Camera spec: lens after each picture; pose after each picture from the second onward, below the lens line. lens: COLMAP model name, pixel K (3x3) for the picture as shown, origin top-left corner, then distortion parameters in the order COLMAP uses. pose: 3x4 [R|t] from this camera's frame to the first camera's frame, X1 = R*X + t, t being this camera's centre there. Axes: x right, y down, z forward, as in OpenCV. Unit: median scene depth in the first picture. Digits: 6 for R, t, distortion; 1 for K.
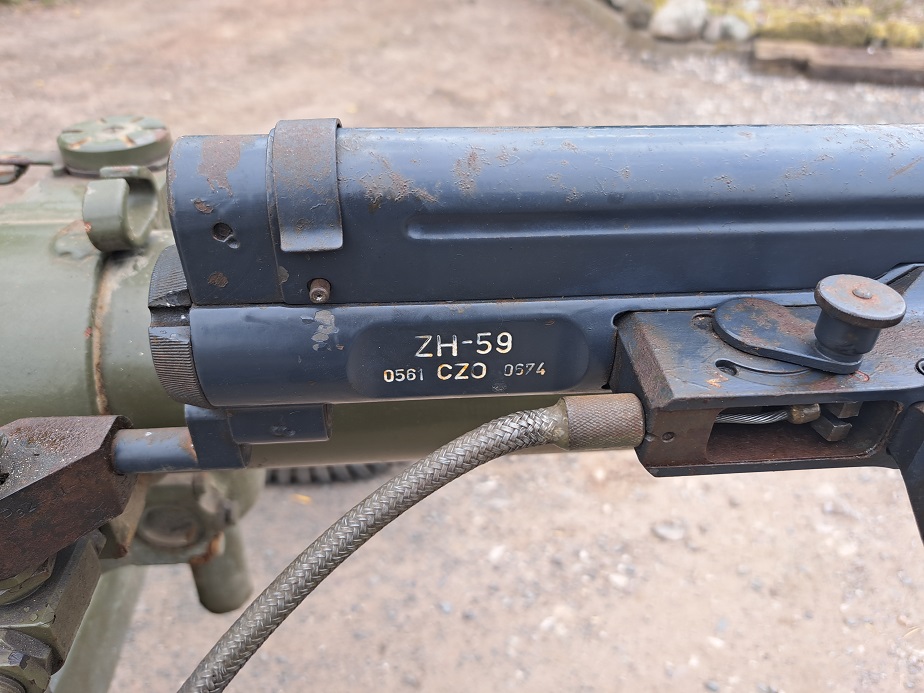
lens RADIAL K [[730.8, 0, 462.0], [0, 730.8, 346.5], [0, 0, 1]] dist [-0.004672, 0.002082]
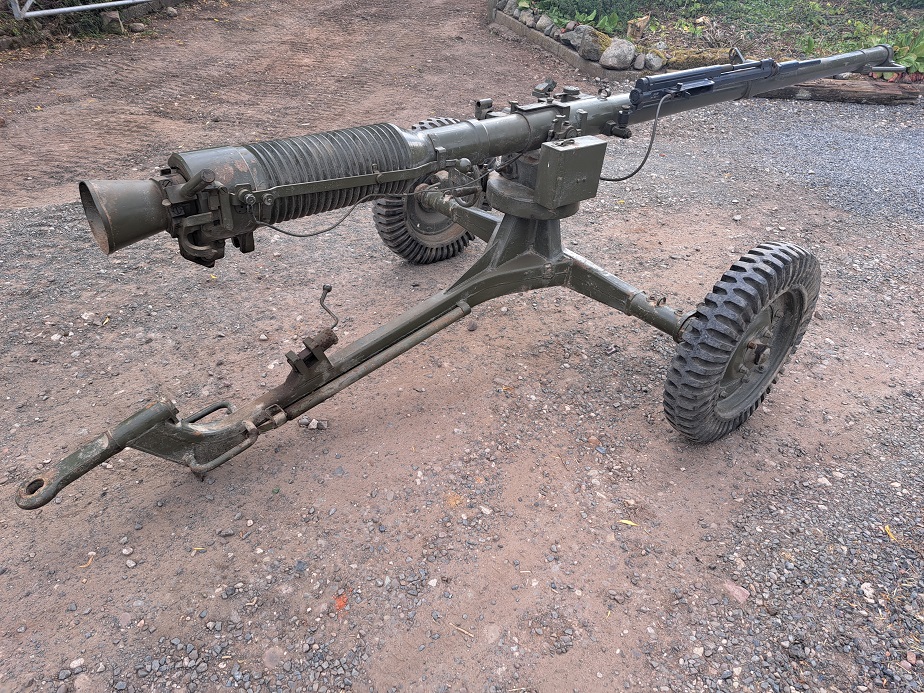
lens RADIAL K [[659.9, 0, 462.0], [0, 659.9, 346.5], [0, 0, 1]] dist [0.089919, -0.081770]
pose [[0.991612, -0.041805, 0.122304, -0.256902], [0.041299, 0.999125, 0.006672, 0.167013], [-0.122475, -0.001565, 0.992470, -0.426403]]
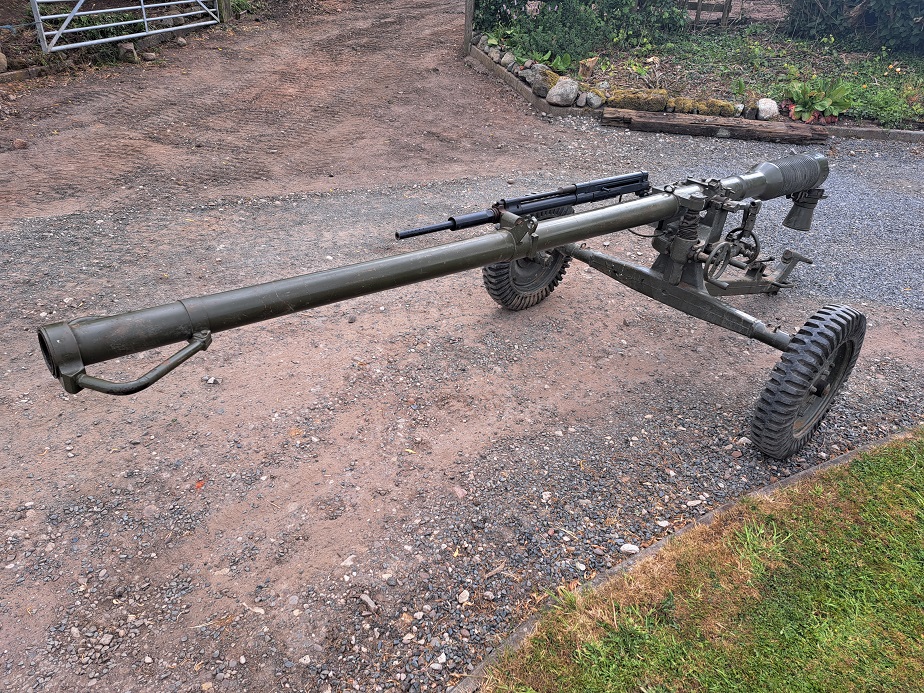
lens RADIAL K [[661.9, 0, 440.3], [0, 661.9, 347.7], [0, 0, 1]] dist [0.108464, -0.122317]
pose [[0.997472, 0.000947, 0.071051, -0.121316], [-0.000322, 0.999961, -0.008813, 0.194581], [-0.071057, 0.008768, 0.997434, -0.639634]]
